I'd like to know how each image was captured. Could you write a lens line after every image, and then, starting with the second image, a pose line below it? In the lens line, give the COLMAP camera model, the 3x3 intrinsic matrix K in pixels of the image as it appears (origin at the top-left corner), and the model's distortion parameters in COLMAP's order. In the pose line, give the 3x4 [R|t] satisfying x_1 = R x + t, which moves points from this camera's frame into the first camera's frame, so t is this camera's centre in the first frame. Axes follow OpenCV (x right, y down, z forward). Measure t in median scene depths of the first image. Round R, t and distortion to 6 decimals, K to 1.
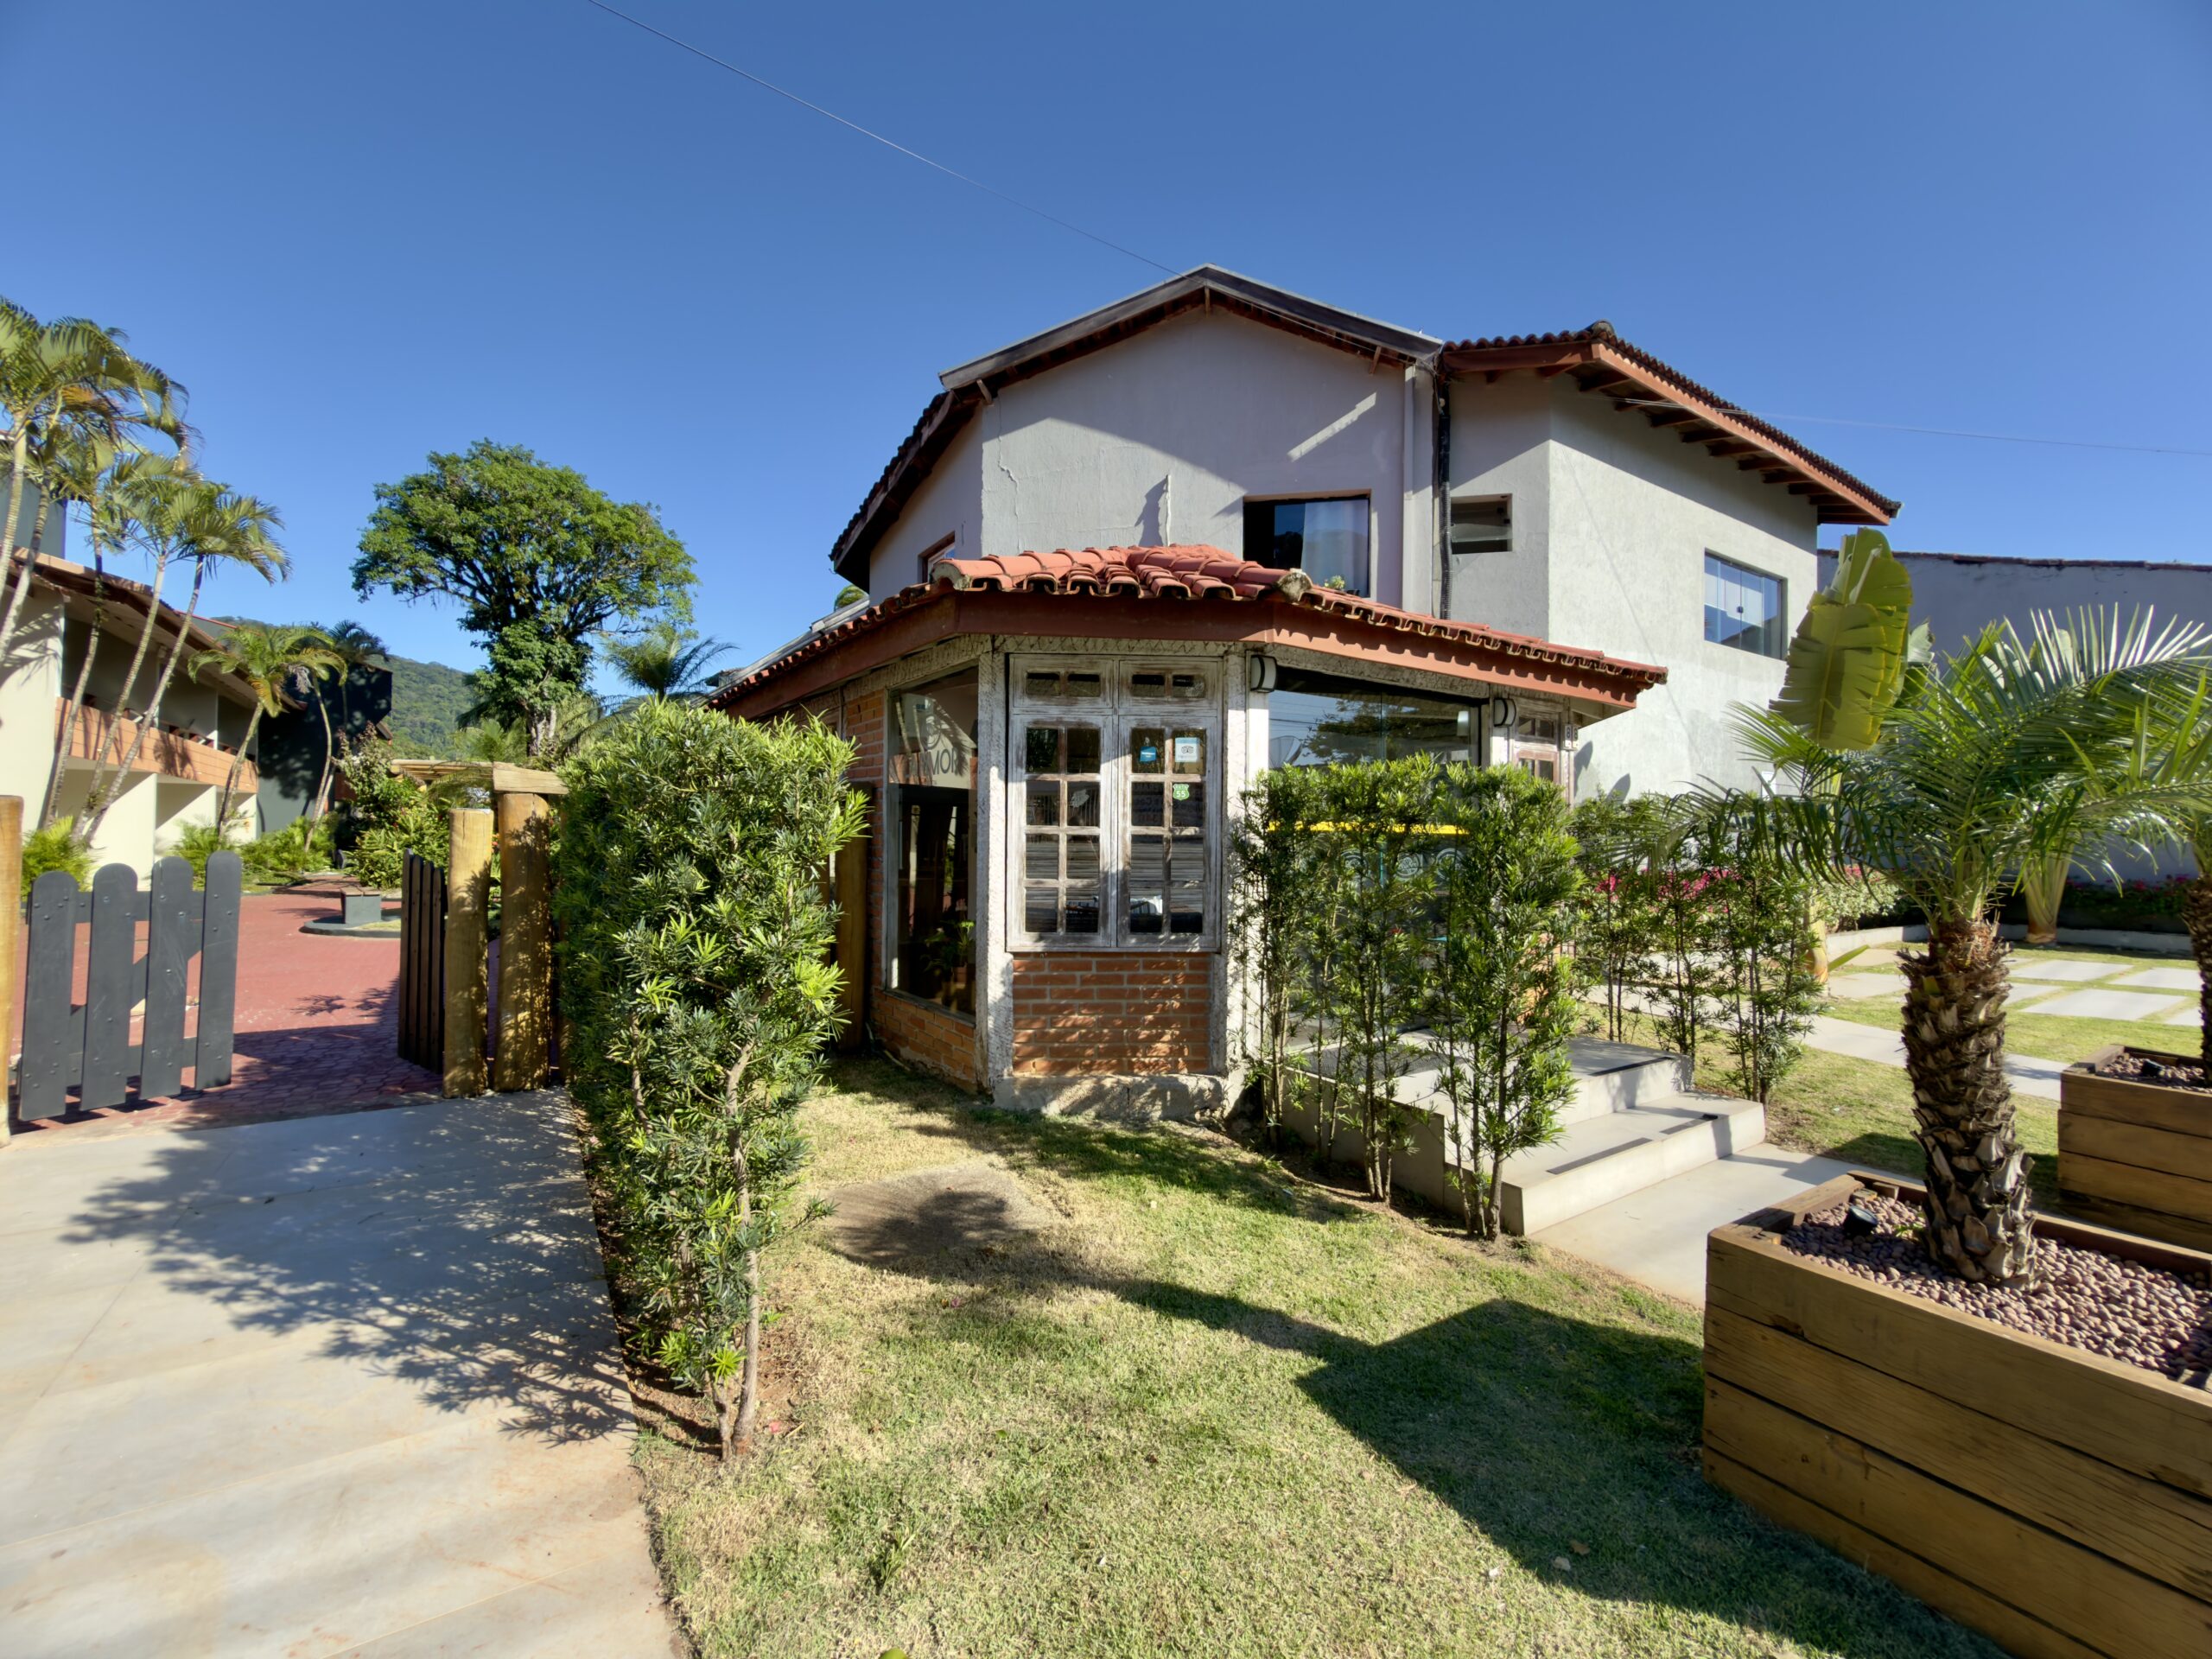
lens RADIAL K [[921.1, 0, 1084.3], [0, 921.1, 838.0], [0, 0, 1]] dist [-0.004313, 0.001910]
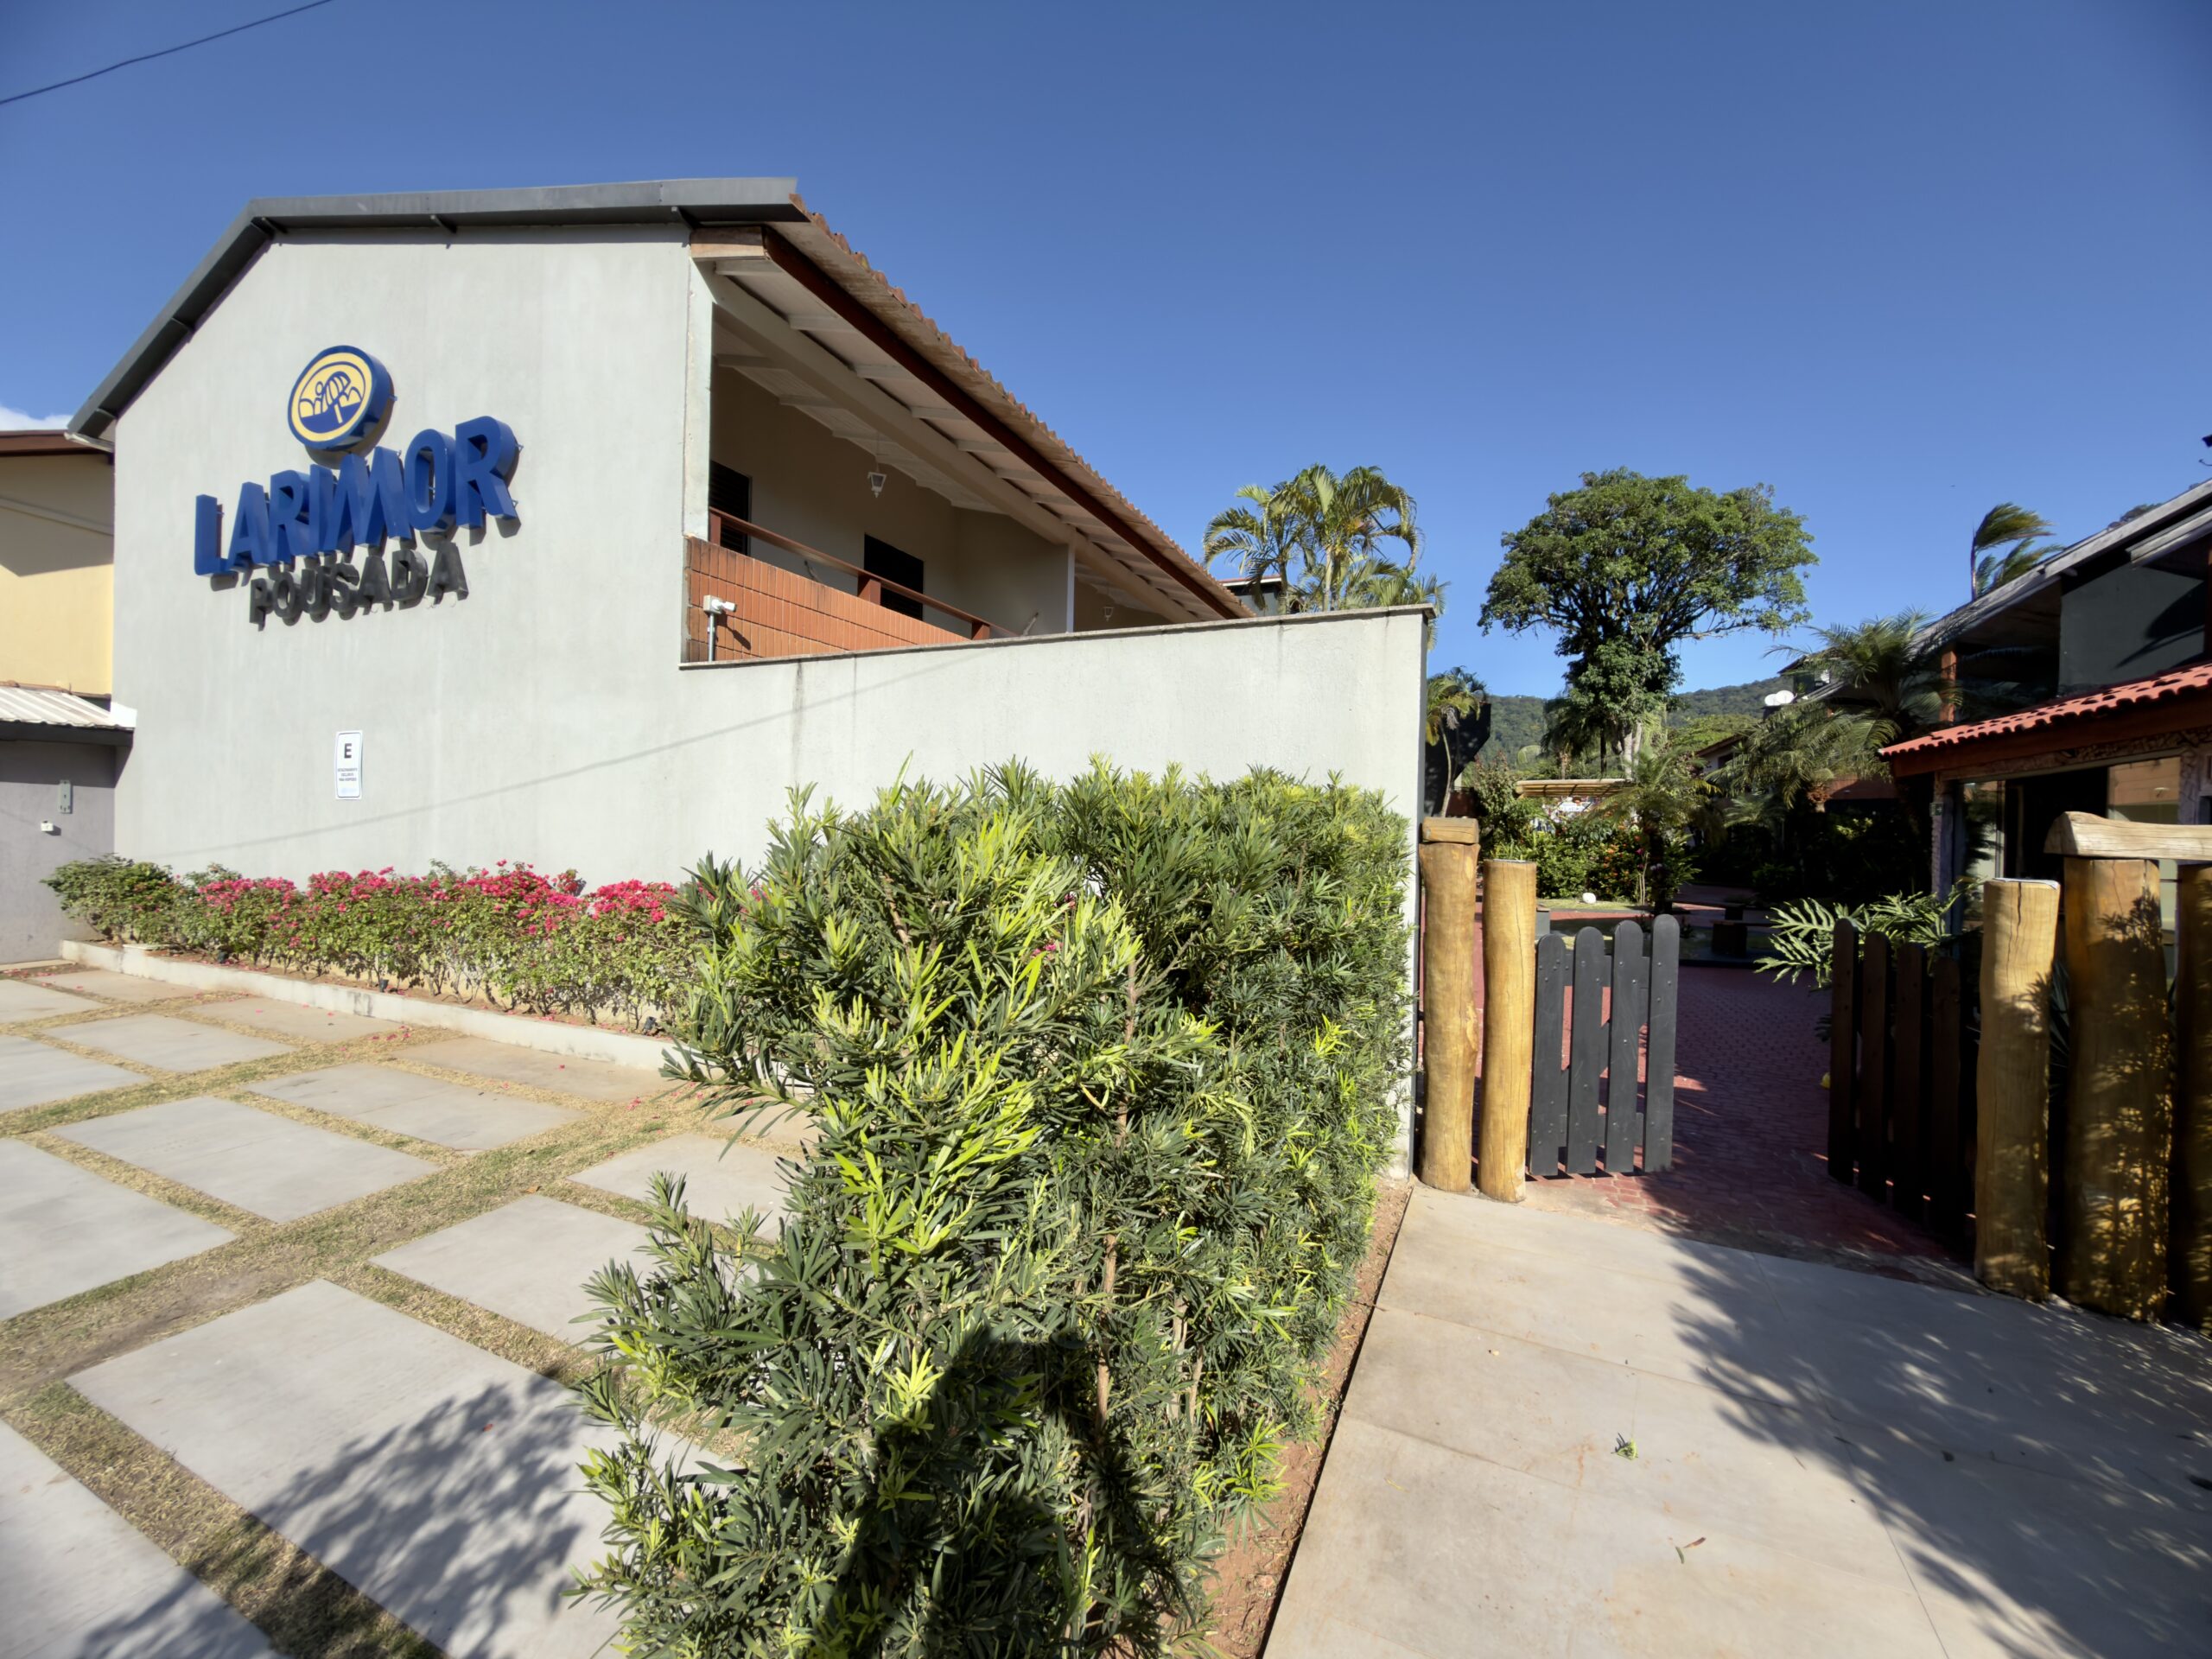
lens RADIAL K [[921.1, 0, 1114.8], [0, 921.1, 831.3], [0, 0, 1]] dist [-0.004313, 0.001910]
pose [[0.516631, 0.000537, -0.856208, -0.166066], [-0.016579, 0.999819, -0.009377, -0.019887], [0.856047, 0.019039, 0.516546, 0.019721]]
